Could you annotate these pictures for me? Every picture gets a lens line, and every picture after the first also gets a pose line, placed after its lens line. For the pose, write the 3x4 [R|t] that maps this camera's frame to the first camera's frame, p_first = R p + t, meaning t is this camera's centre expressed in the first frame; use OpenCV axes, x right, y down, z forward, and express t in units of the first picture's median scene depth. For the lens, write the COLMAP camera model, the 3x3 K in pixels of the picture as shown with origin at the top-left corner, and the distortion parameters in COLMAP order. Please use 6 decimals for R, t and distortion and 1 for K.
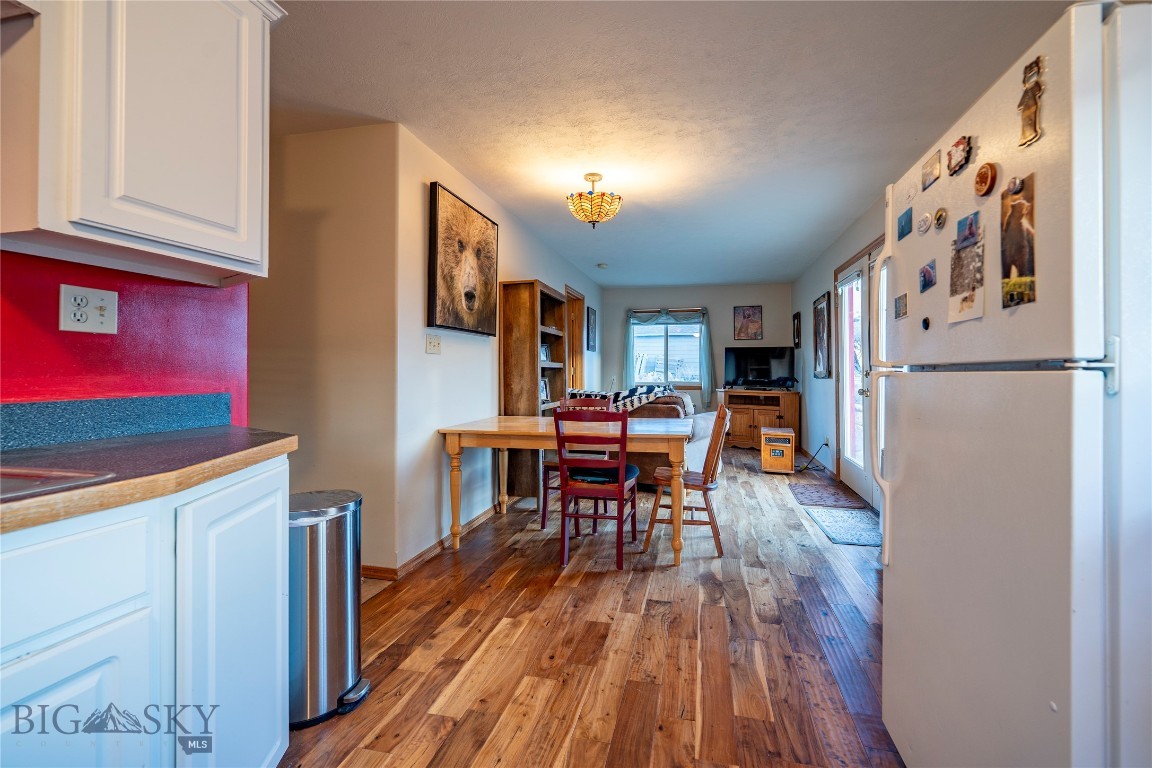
lens RADIAL K [[467.6, 0, 607.7], [0, 467.6, 364.4], [0, 0, 1]] dist [-0.002711, -0.000455]
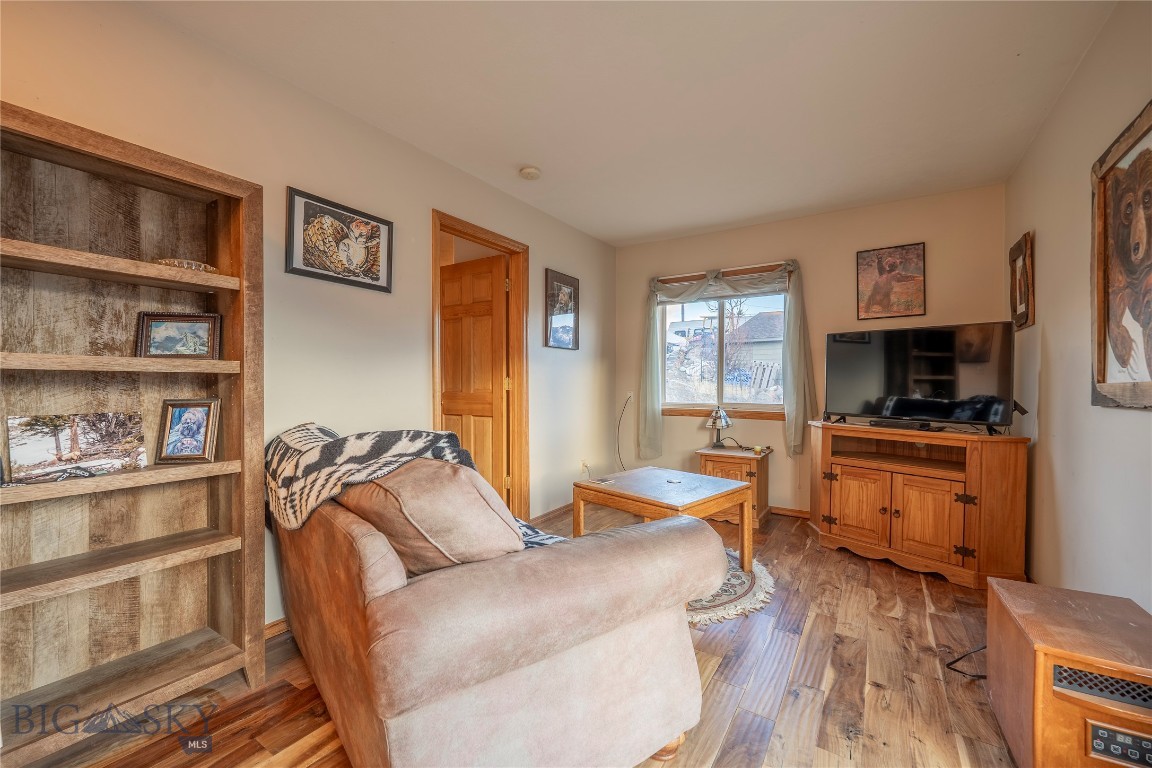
lens RADIAL K [[467.6, 0, 576.6], [0, 467.6, 385.2], [0, 0, 1]] dist [-0.002711, -0.000455]
pose [[0.933203, 0.002107, -0.359344, 0.182120], [0.003808, 0.999869, 0.015751, 0.007234], [0.359330, -0.016067, 0.933072, 0.463553]]
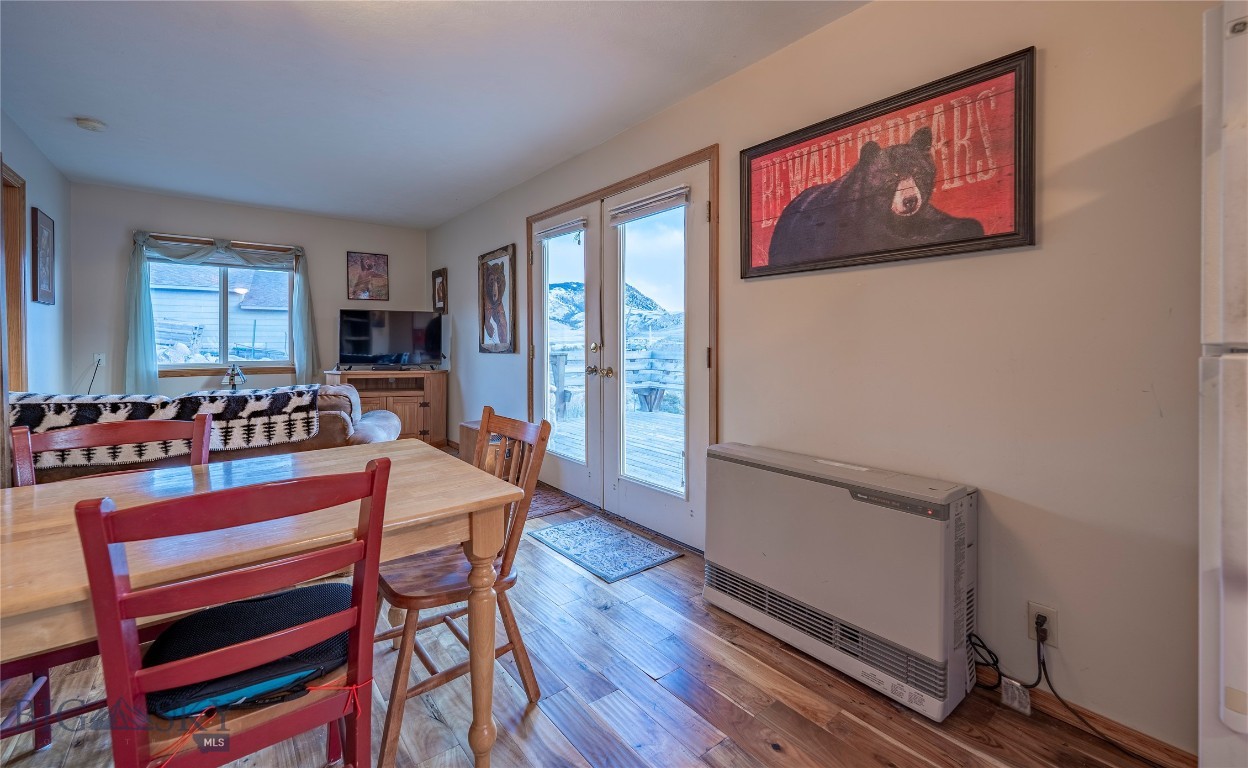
lens RADIAL K [[502.8, 0, 614.4], [0, 502.8, 345.1], [0, 0, 1]] dist [-0.004638, -0.000250]
pose [[0.642695, -0.007363, 0.766087, -0.050975], [-0.009041, 0.999811, 0.017194, -0.000062], [-0.766069, -0.017977, 0.642507, 0.222231]]
